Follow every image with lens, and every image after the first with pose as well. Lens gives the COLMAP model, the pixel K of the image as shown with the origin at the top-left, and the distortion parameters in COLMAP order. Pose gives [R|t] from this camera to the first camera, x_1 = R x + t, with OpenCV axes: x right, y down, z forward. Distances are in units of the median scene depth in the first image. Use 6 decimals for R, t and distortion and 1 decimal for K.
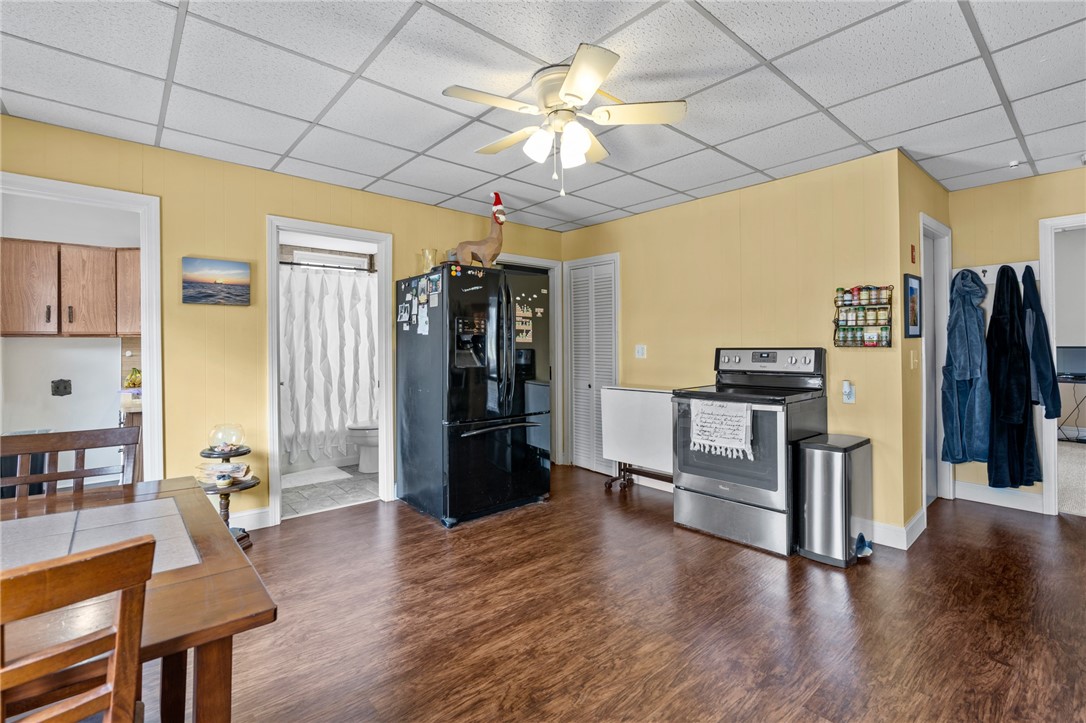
lens RADIAL K [[494.8, 0, 548.4], [0, 494.8, 344.9], [0, 0, 1]] dist [-0.004402, -0.000674]
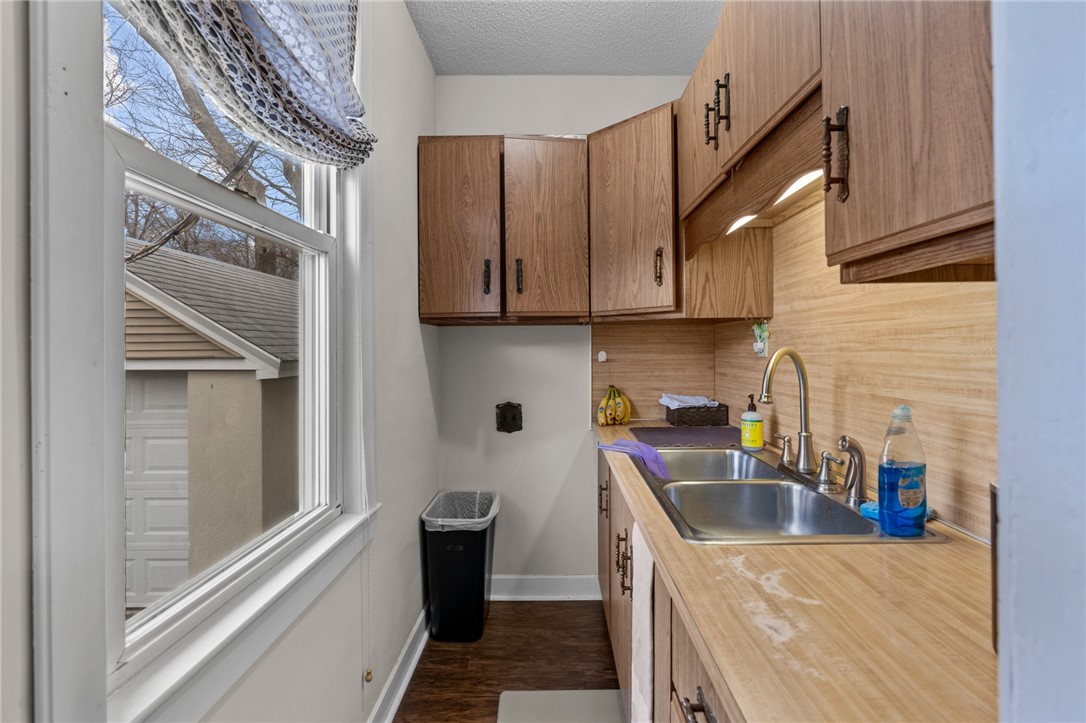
lens RADIAL K [[494.8, 0, 544.5], [0, 494.8, 354.8], [0, 0, 1]] dist [-0.004402, -0.000674]
pose [[0.737195, 0.008316, -0.675629, -0.486058], [0.001222, 0.999906, 0.013640, 0.007987], [0.675679, -0.010881, 0.737116, 0.513594]]
